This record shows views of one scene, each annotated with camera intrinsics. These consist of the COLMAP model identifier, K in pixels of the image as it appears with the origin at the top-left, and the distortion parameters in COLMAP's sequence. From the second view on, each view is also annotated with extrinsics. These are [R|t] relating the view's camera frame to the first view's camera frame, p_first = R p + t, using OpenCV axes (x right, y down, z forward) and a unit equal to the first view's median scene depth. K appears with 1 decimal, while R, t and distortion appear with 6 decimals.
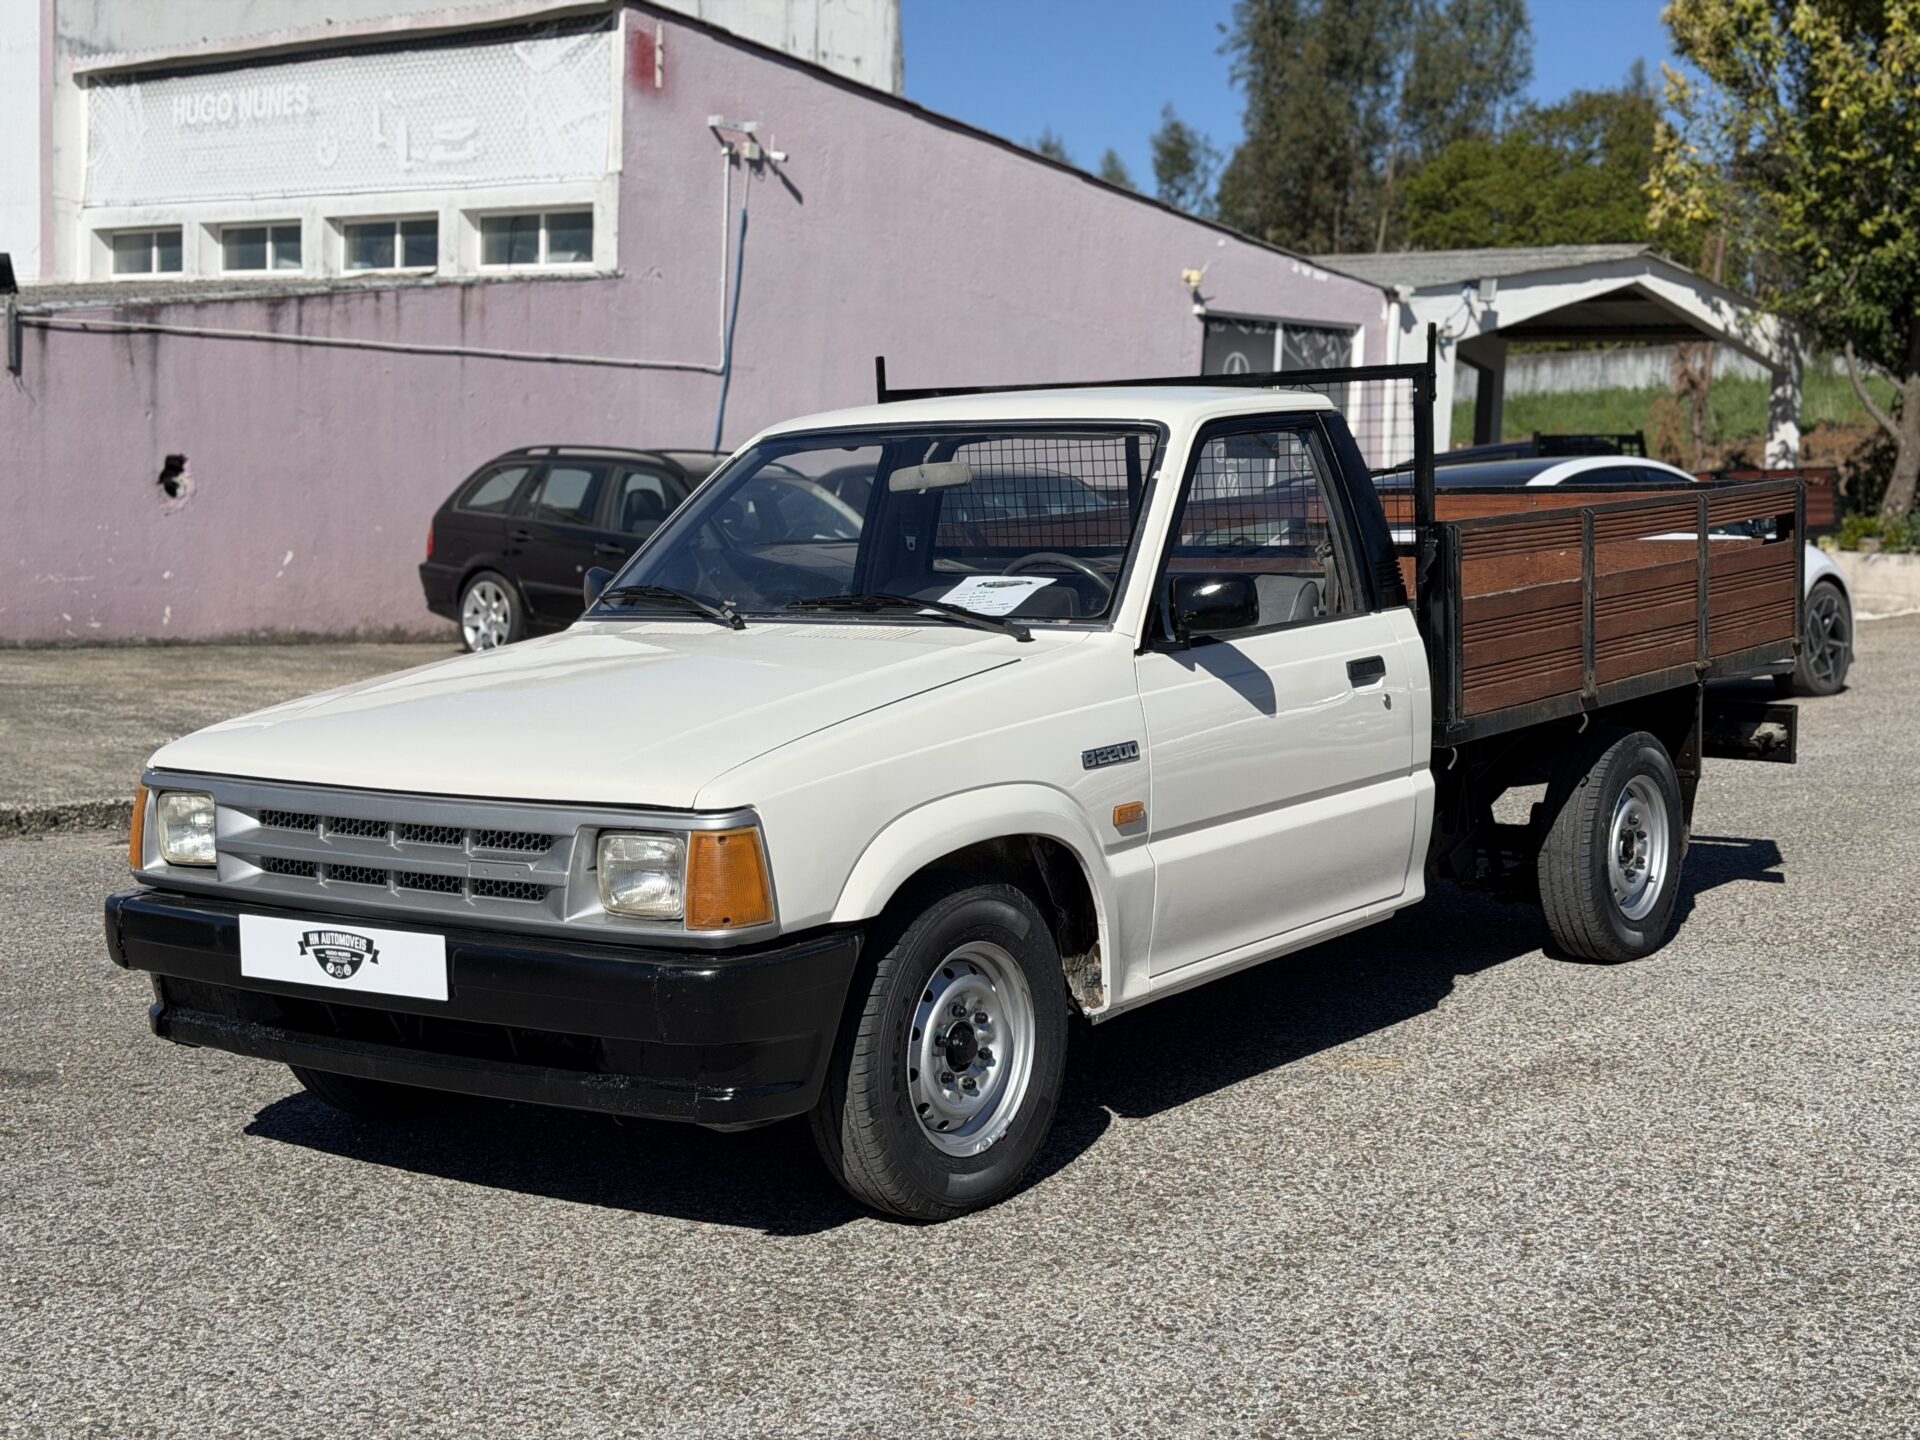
lens RADIAL K [[2698.1, 0, 960.0], [0, 2698.1, 720.0], [0, 0, 1]] dist [0.132818, -0.029555]
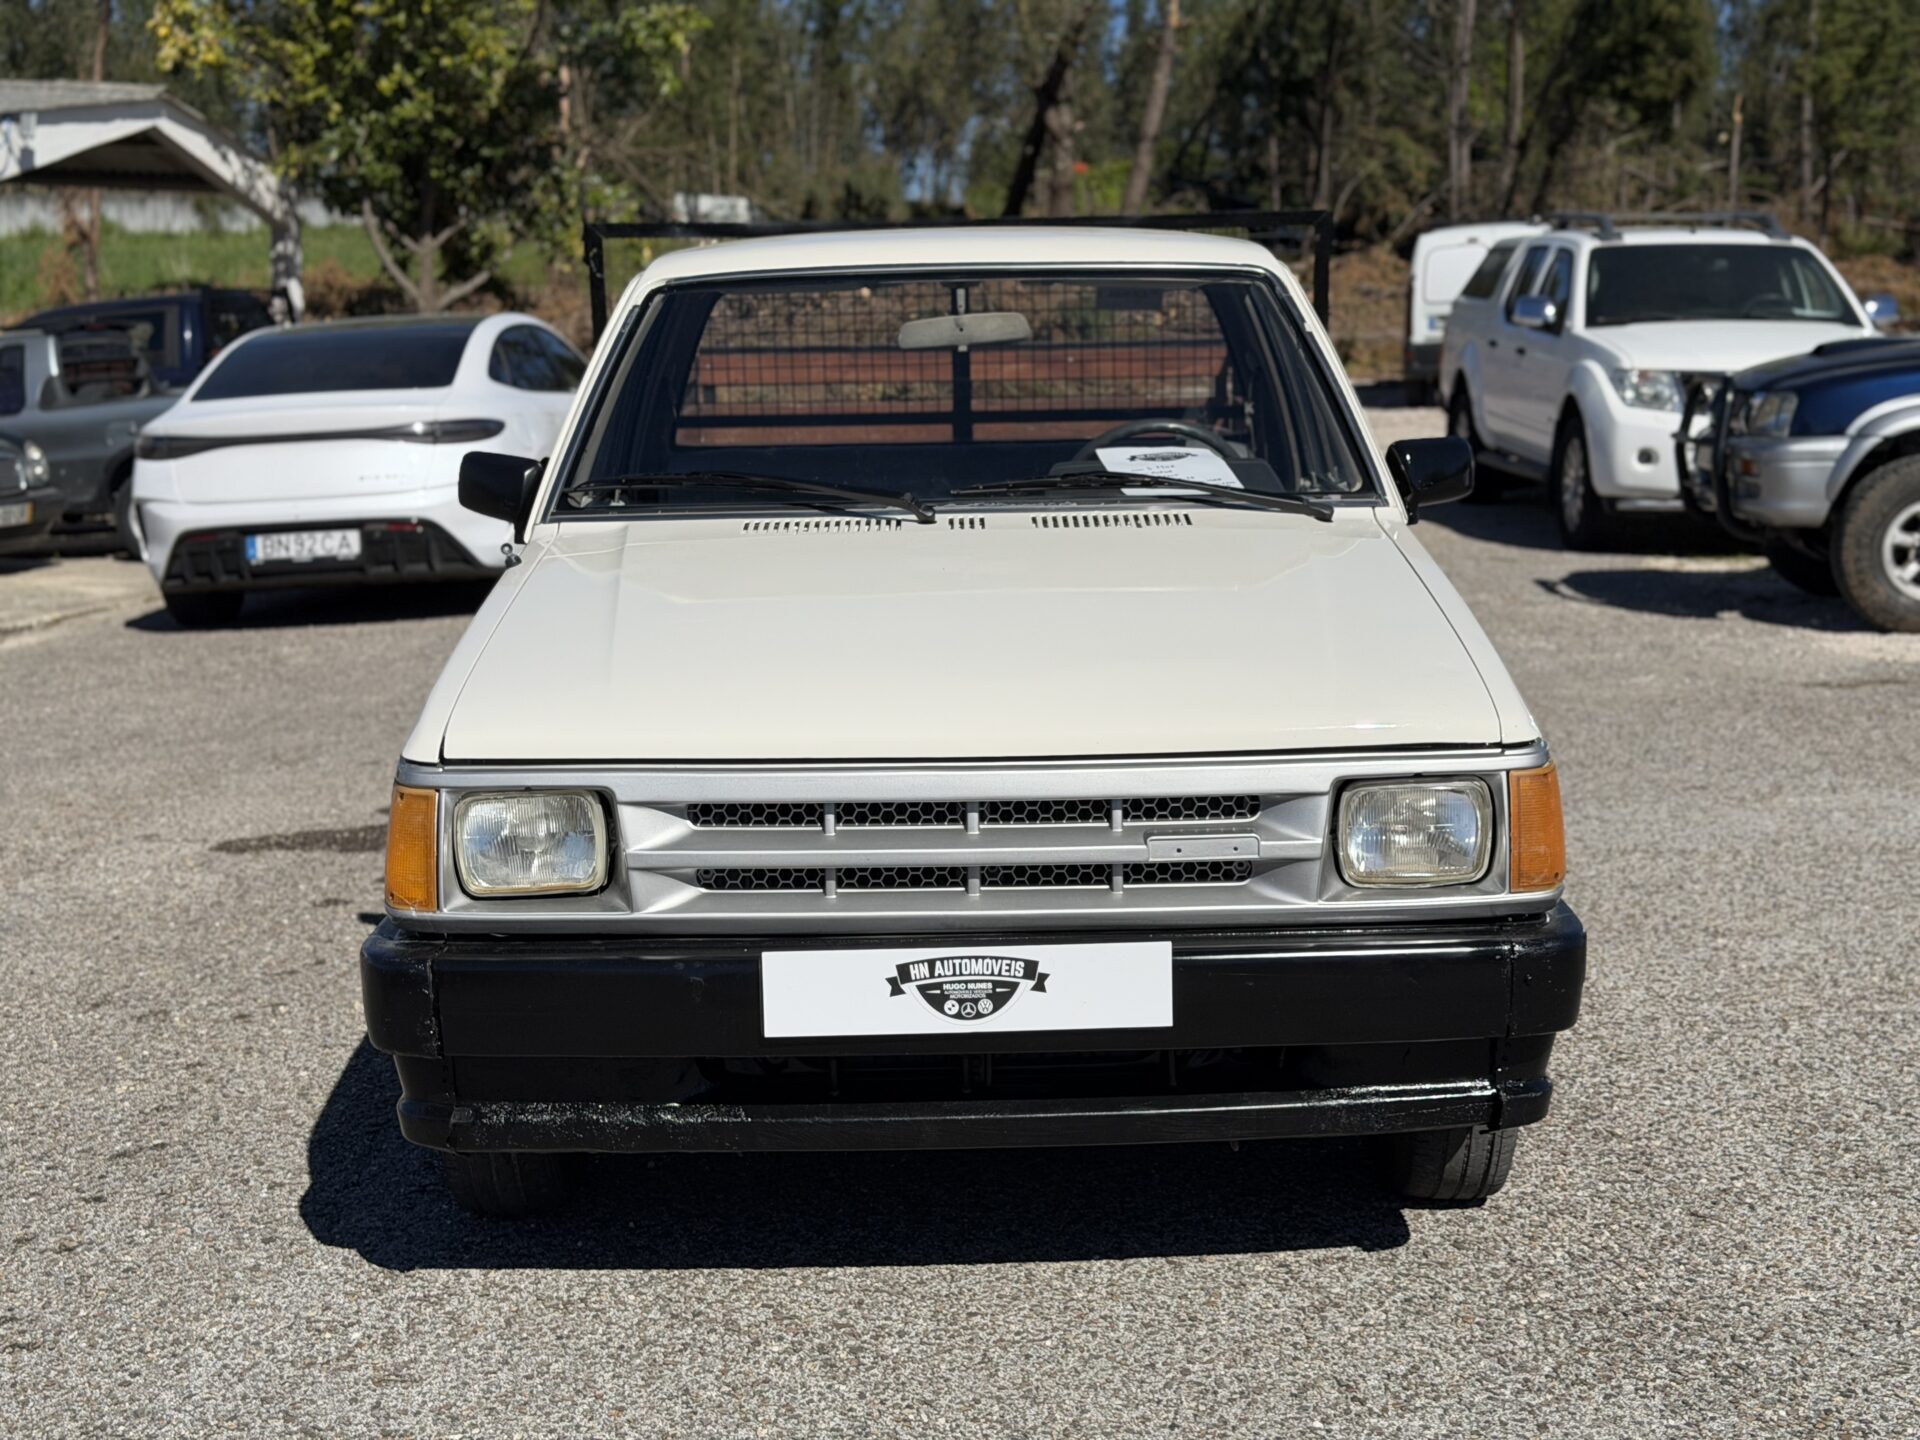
lens RADIAL K [[2698.1, 0, 960.0], [0, 2698.1, 720.0], [0, 0, 1]] dist [0.132818, -0.029555]
pose [[0.806777, -0.086327, 0.584516, -0.103457], [0.056430, 0.996005, 0.069212, -0.005775], [-0.588155, -0.022855, 0.808425, 0.065699]]
